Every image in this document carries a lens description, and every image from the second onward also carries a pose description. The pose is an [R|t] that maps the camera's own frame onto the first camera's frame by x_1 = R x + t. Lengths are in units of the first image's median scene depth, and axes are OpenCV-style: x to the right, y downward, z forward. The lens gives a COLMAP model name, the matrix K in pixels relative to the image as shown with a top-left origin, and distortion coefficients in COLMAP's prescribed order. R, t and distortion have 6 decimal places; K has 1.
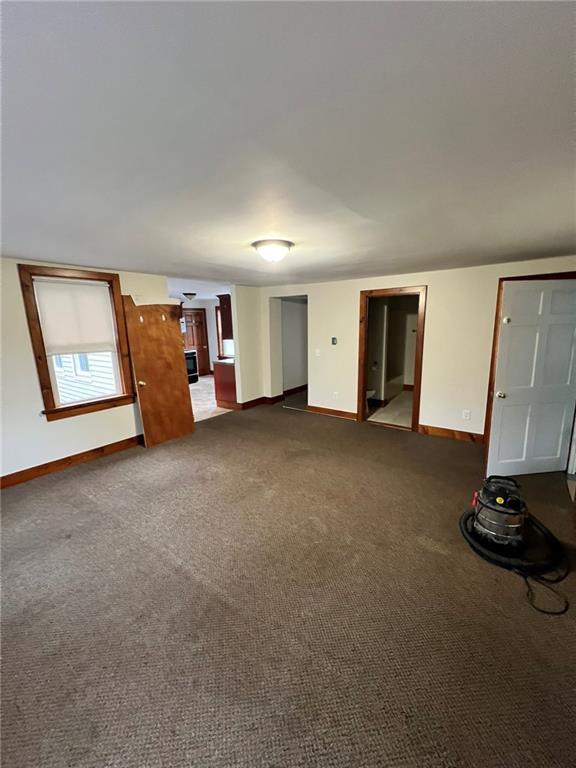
lens RADIAL K [[308.4, 0, 290.0], [0, 308.4, 383.0], [0, 0, 1]] dist [0.000462, -0.000055]
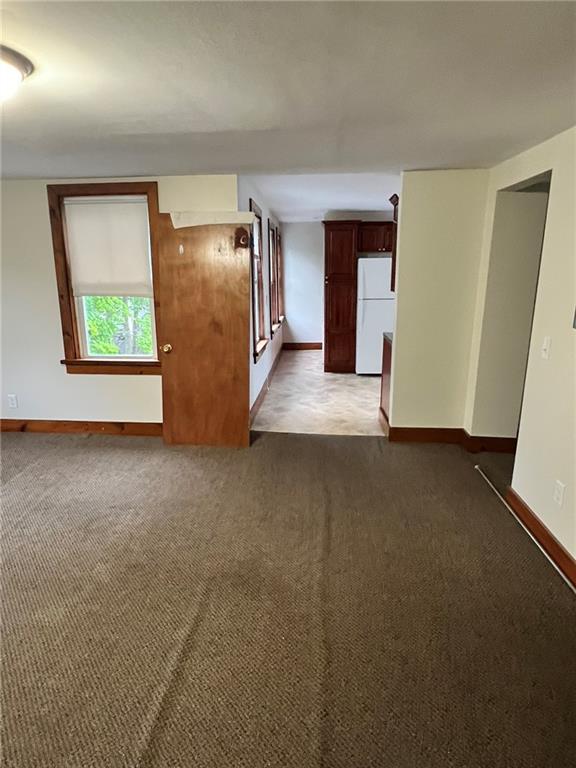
lens RADIAL K [[466.2, 0, 264.5], [0, 466.2, 379.8], [0, 0, 1]] dist [-0.005968, 0.000176]
pose [[0.516157, 0.219831, -0.827802, 0.466549], [-0.166006, 0.973850, 0.155106, -0.122261], [0.840252, 0.057361, 0.539153, 0.641404]]
